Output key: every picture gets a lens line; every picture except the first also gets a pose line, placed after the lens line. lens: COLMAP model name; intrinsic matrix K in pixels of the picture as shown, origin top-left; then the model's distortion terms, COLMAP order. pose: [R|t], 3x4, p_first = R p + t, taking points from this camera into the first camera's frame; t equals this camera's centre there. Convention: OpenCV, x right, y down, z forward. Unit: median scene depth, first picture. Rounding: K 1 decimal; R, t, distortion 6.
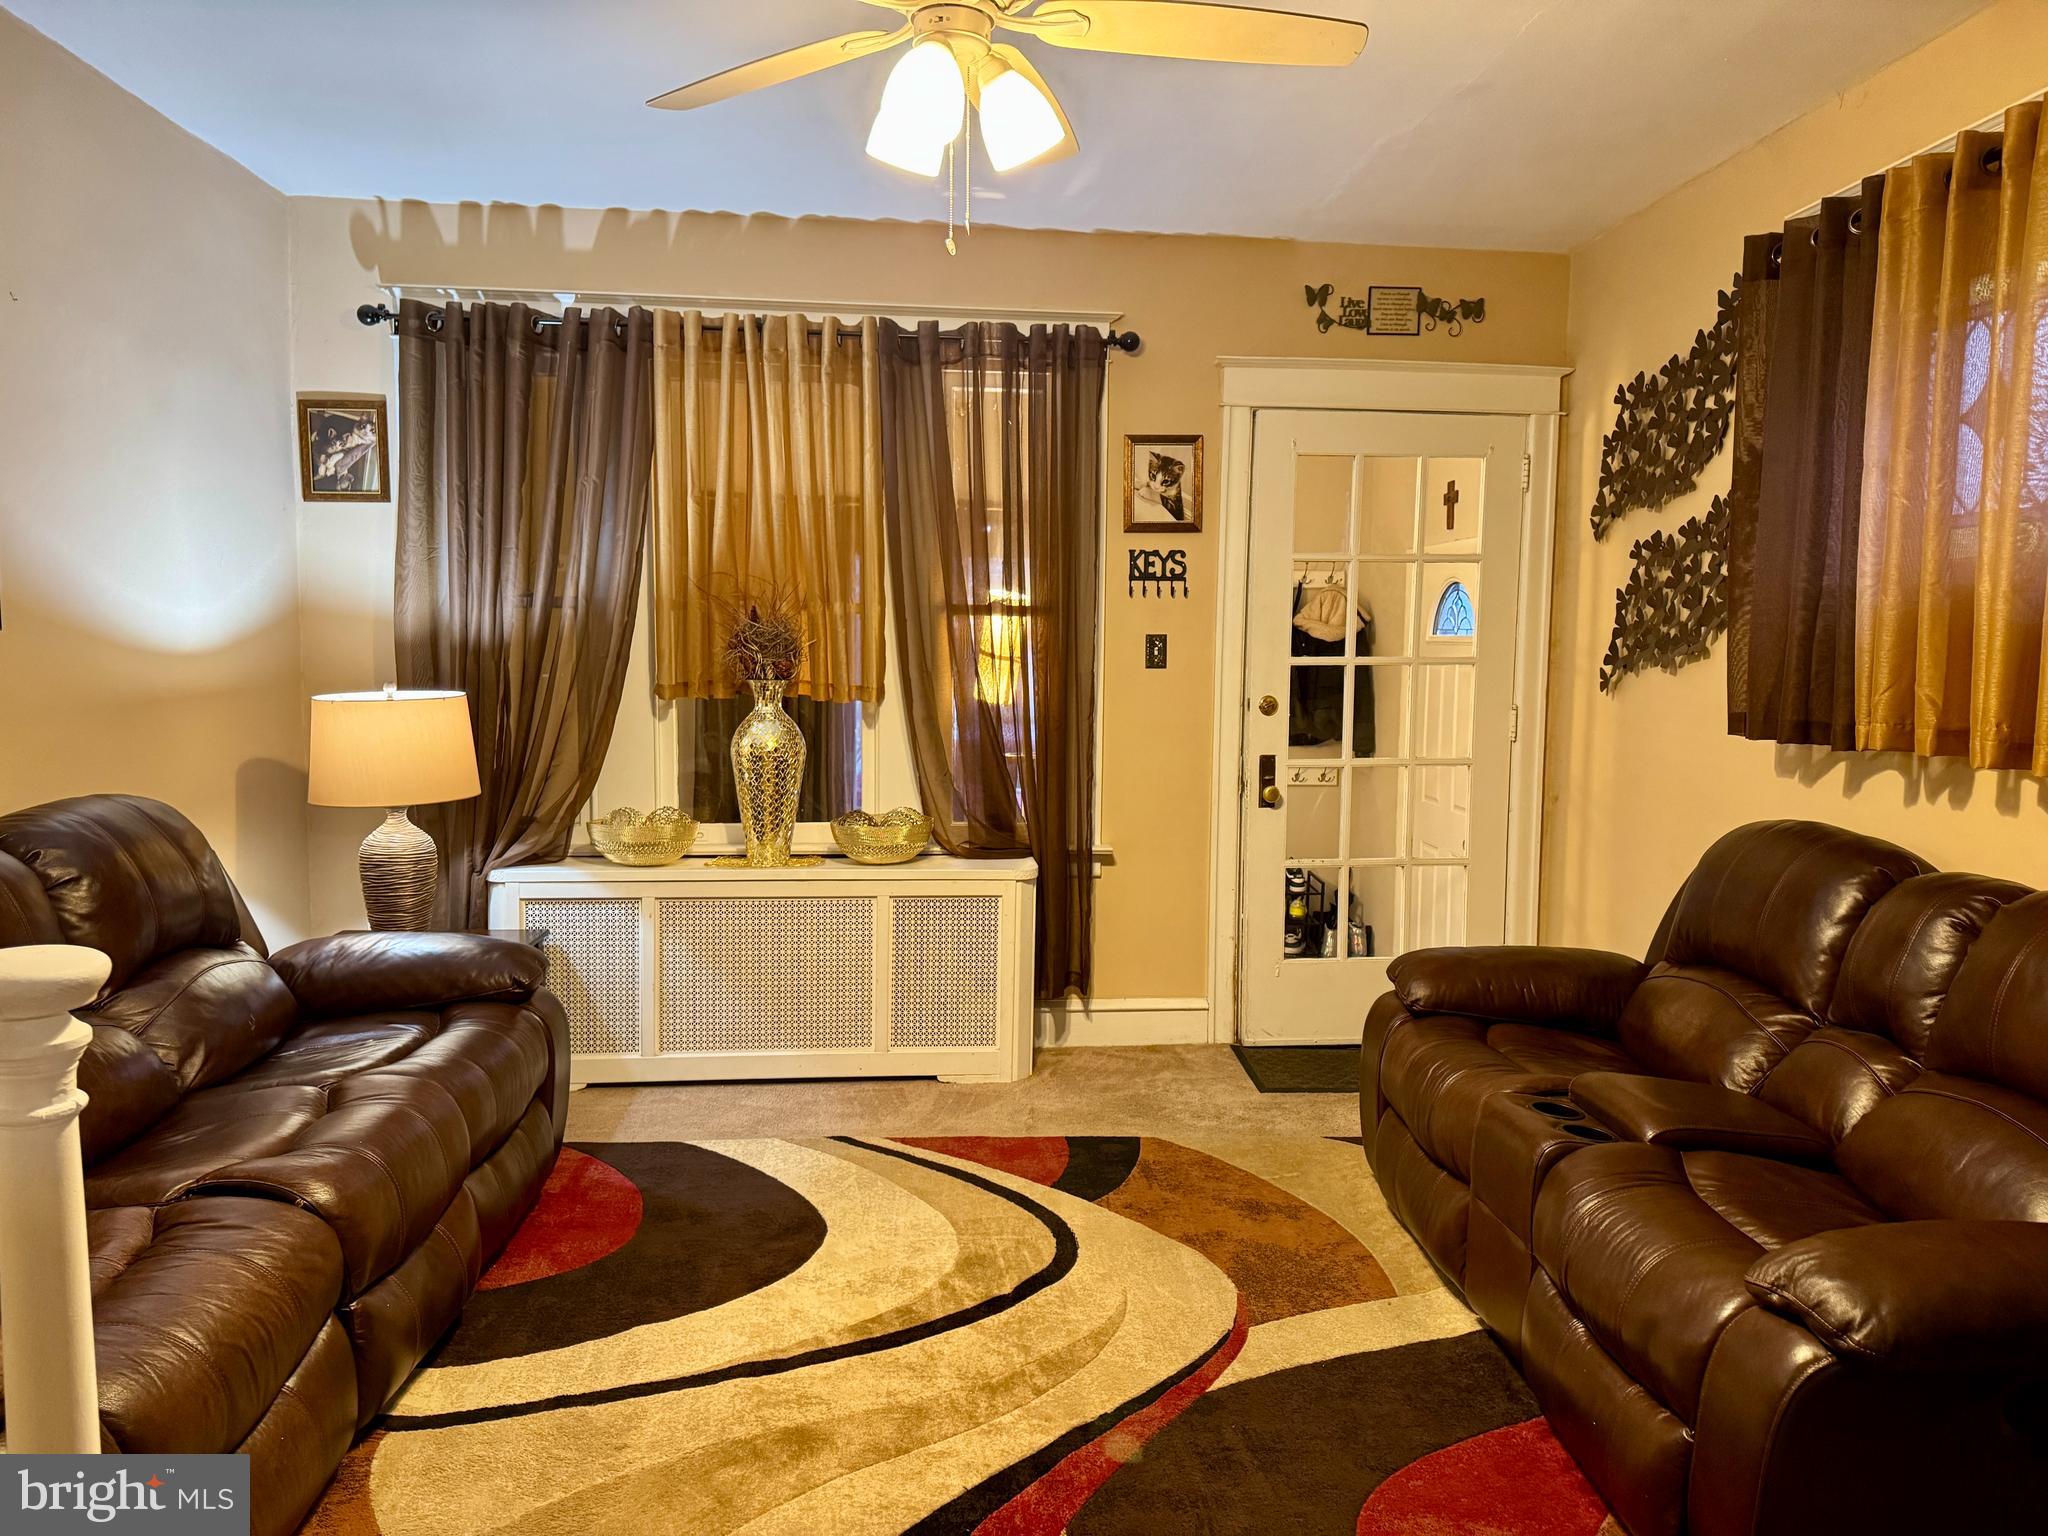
lens RADIAL K [[1438.0, 0, 1032.2], [0, 1438.0, 774.4], [0, 0, 1]] dist [0.057375, -0.071511]
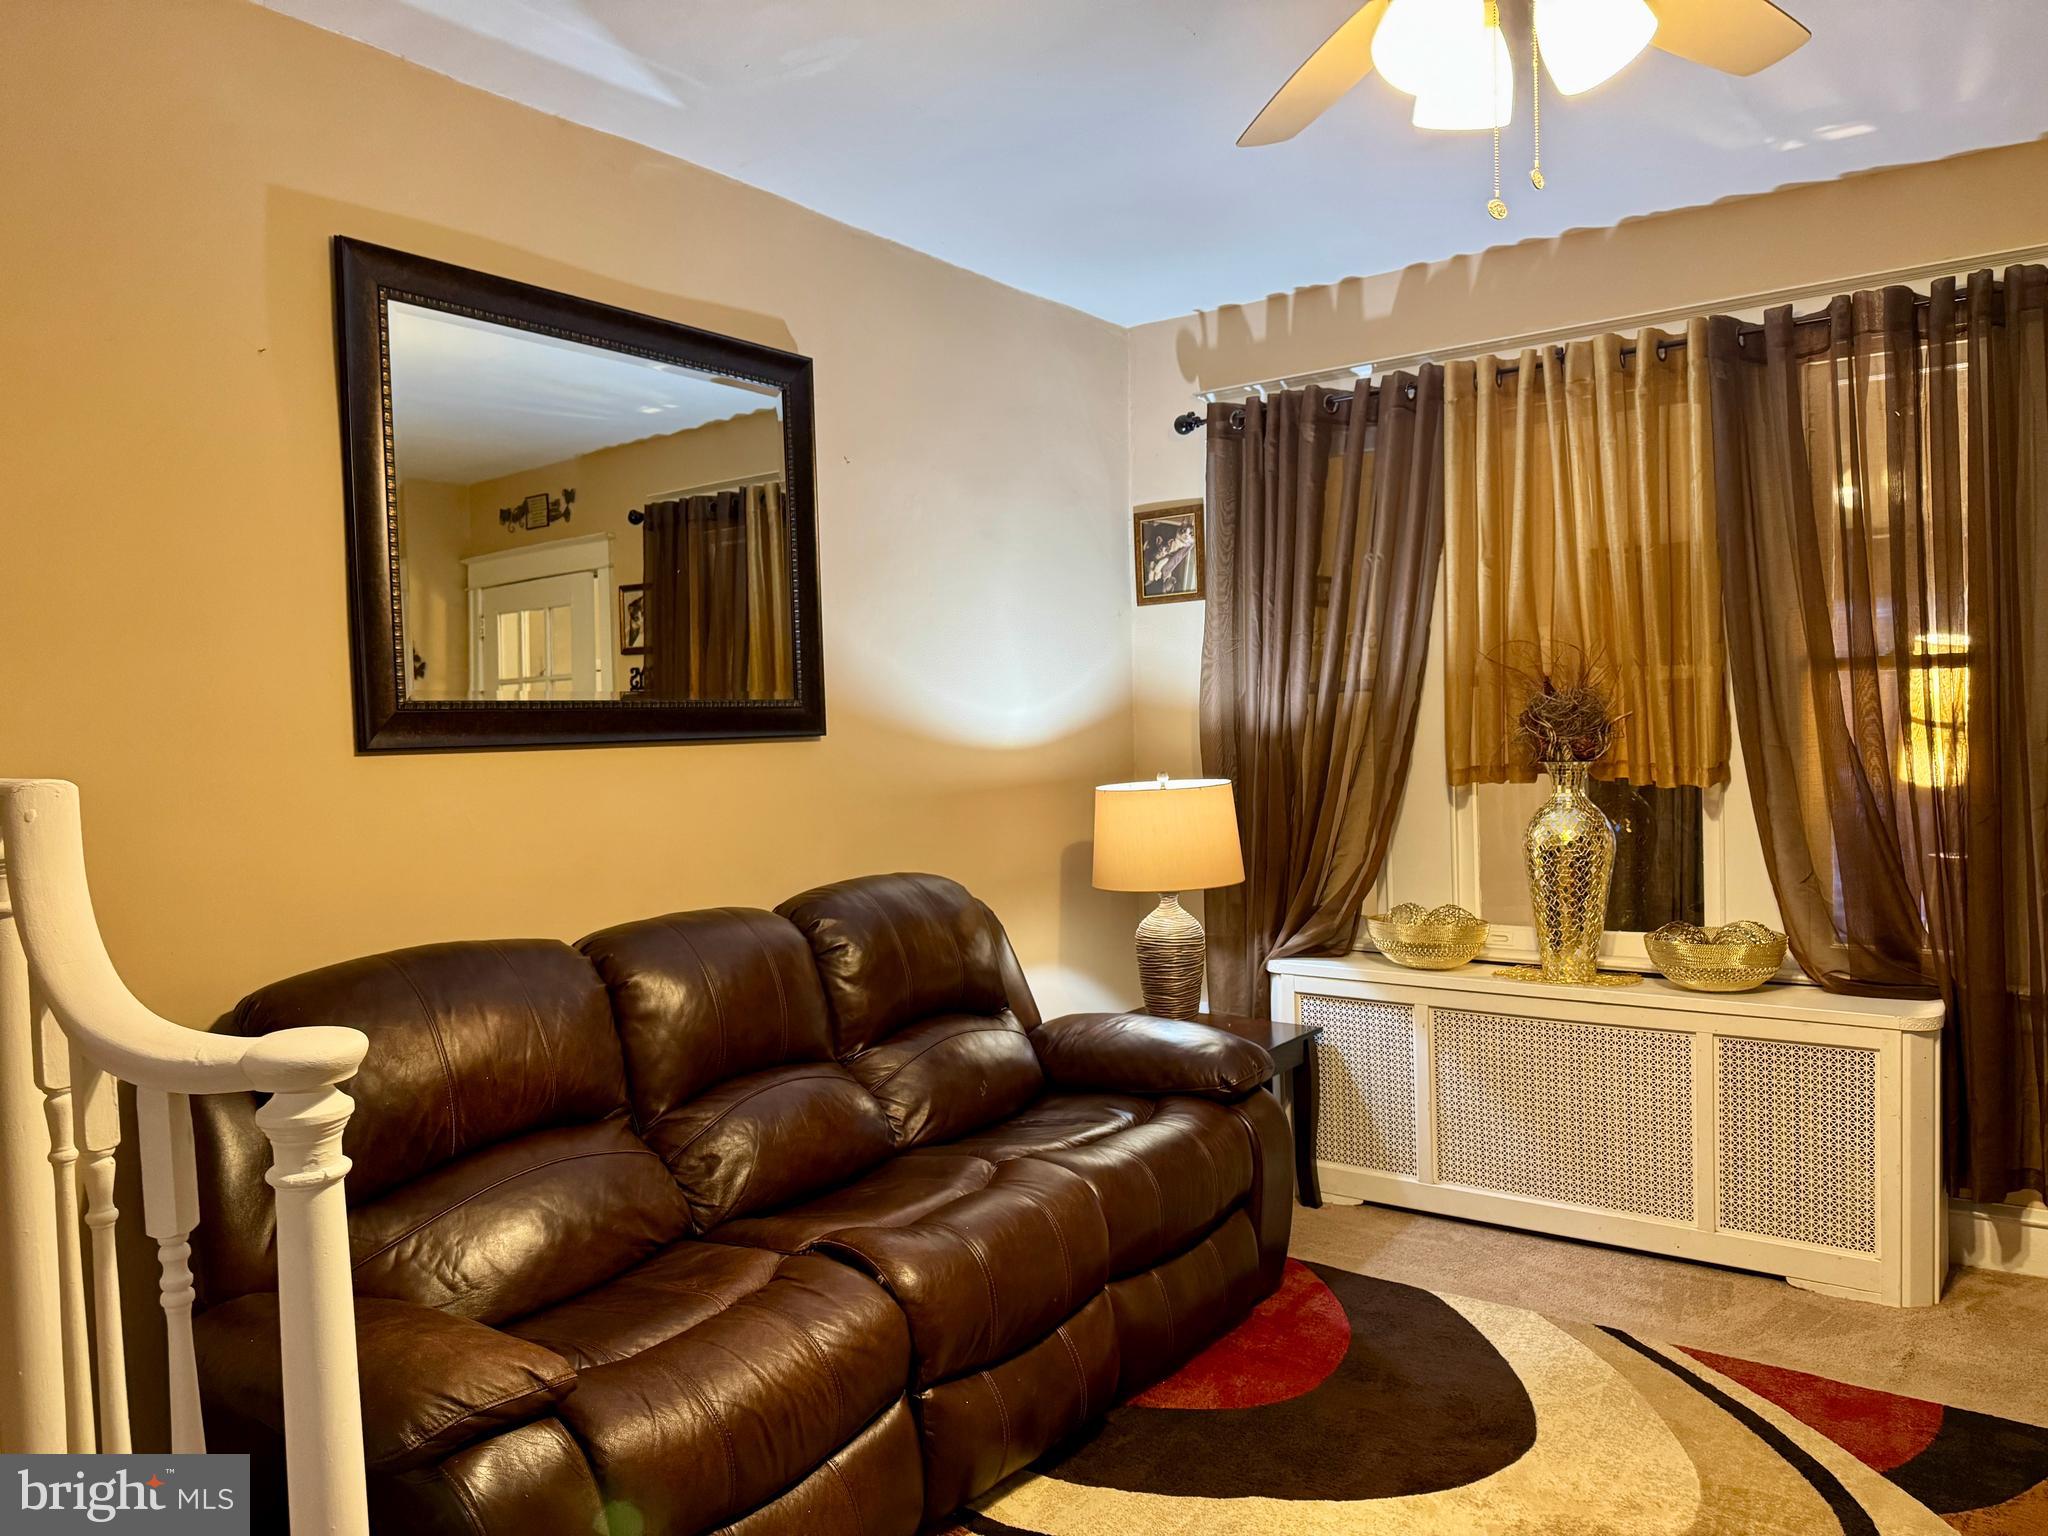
lens RADIAL K [[1438.0, 0, 1014.5], [0, 1438.0, 776.8], [0, 0, 1]] dist [0.057375, -0.071511]
pose [[0.754911, -0.008939, -0.655767, 0.133796], [-0.026291, 0.998691, -0.043880, -0.010925], [0.655300, 0.050367, 0.753687, 0.139129]]
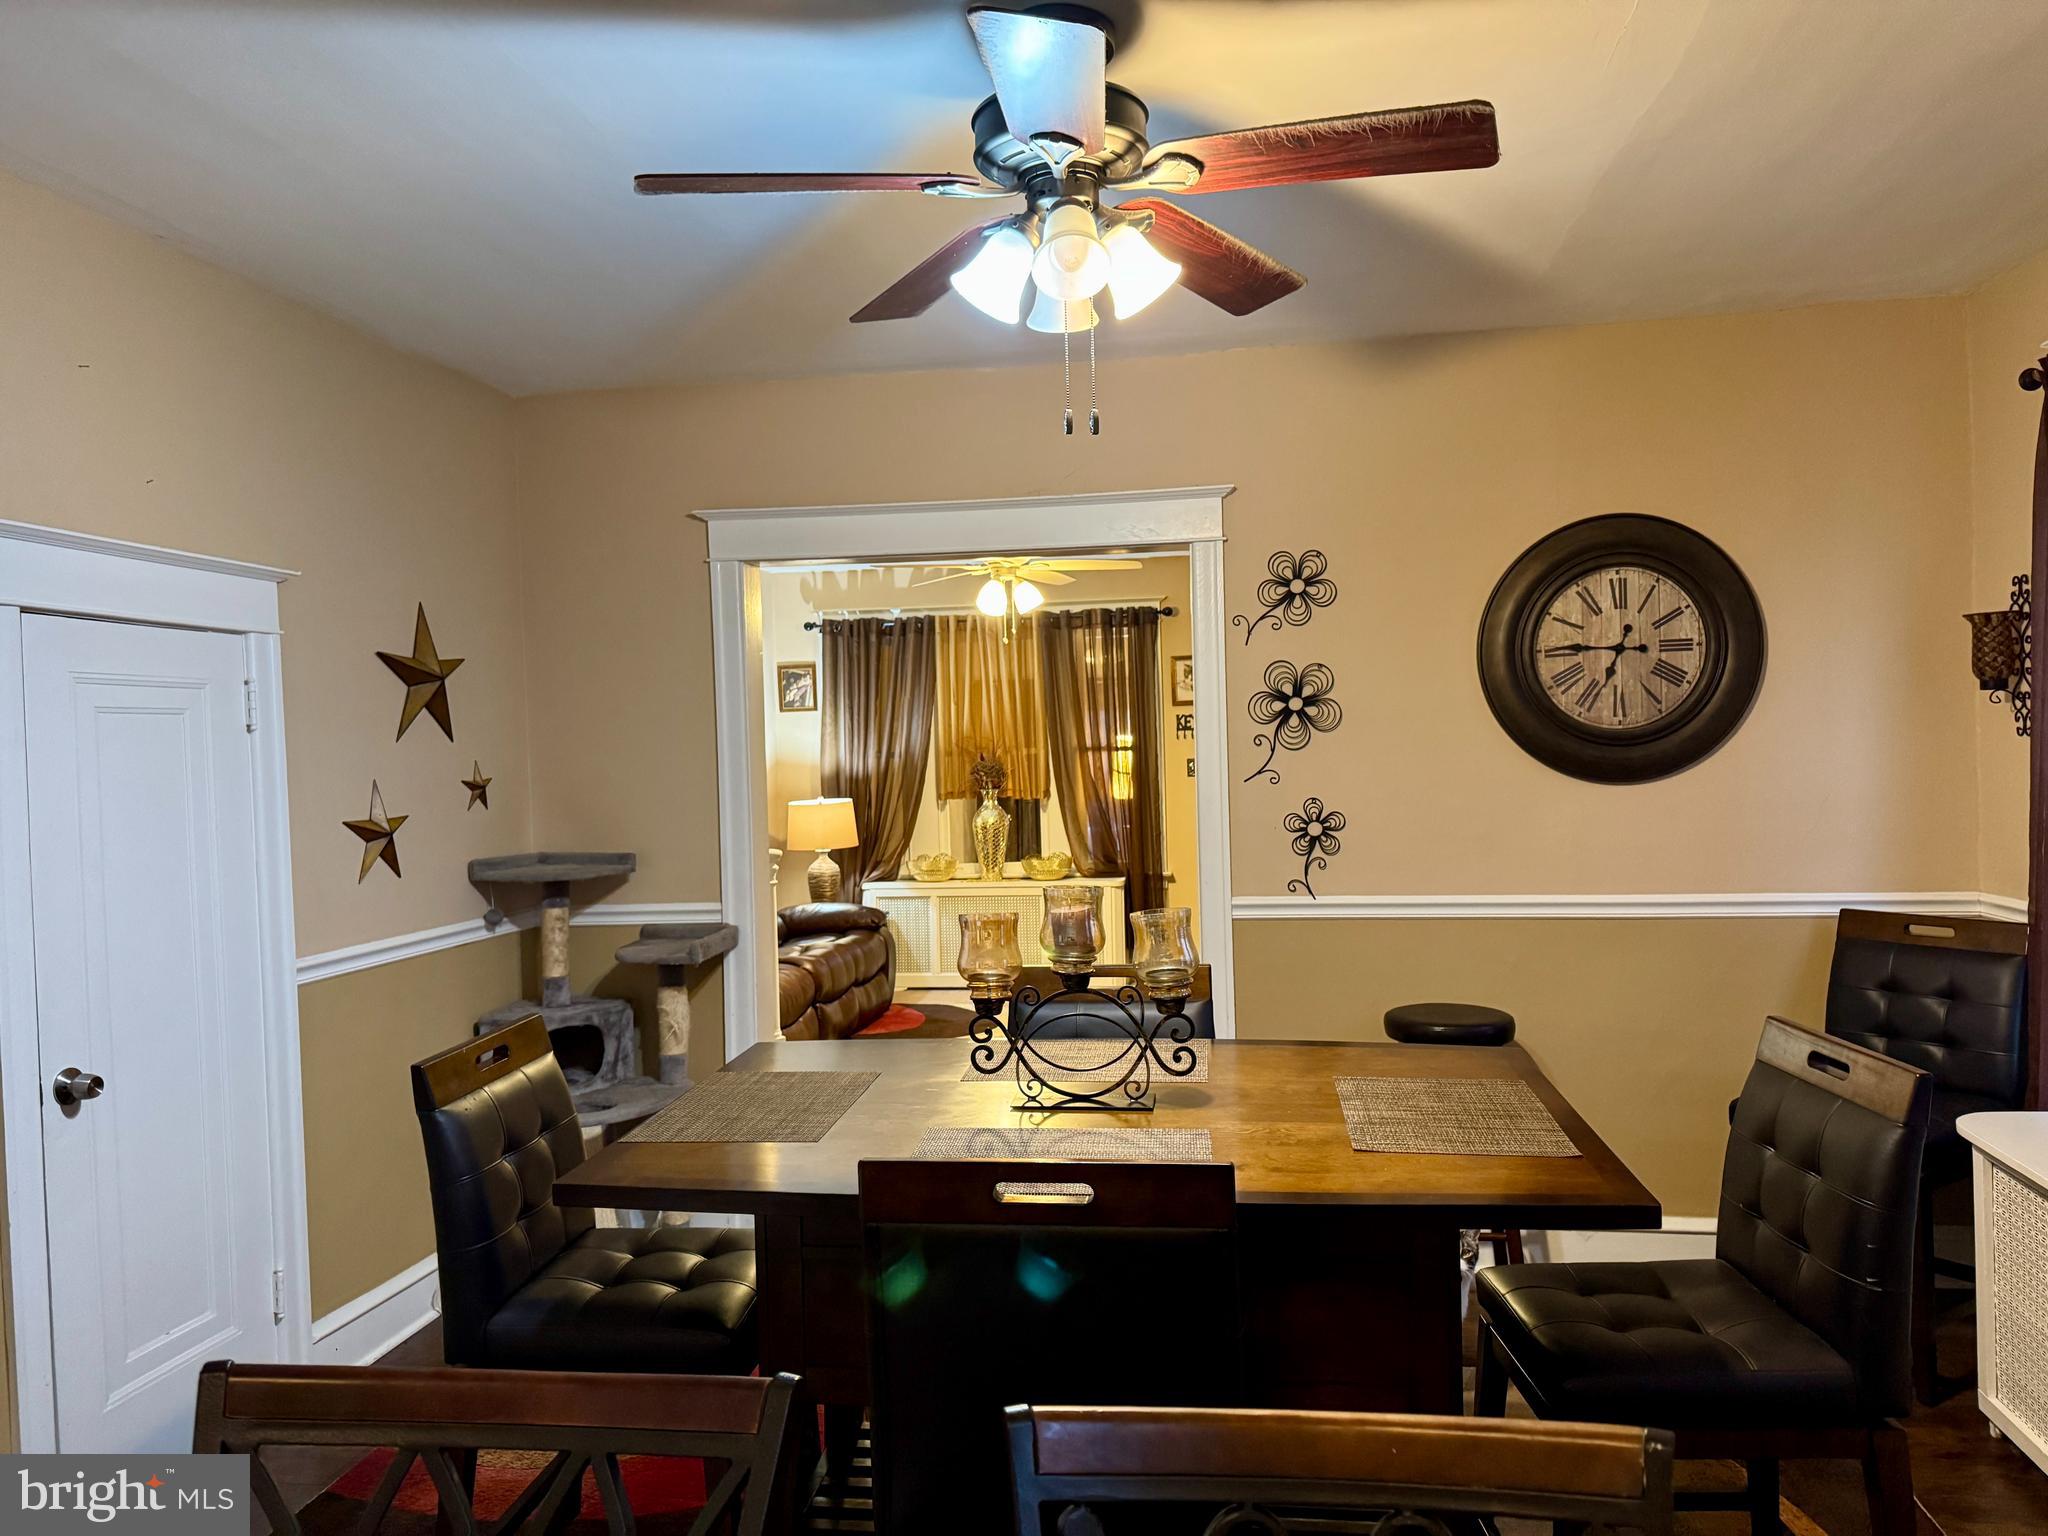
lens RADIAL K [[1438.0, 0, 1023.9], [0, 1438.0, 779.9], [0, 0, 1]] dist [0.057375, -0.071511]
pose [[0.968505, -0.033129, -0.246779, 0.364853], [0.014723, 0.996995, -0.076060, 0.076205], [0.248557, 0.070031, 0.966082, -0.950130]]
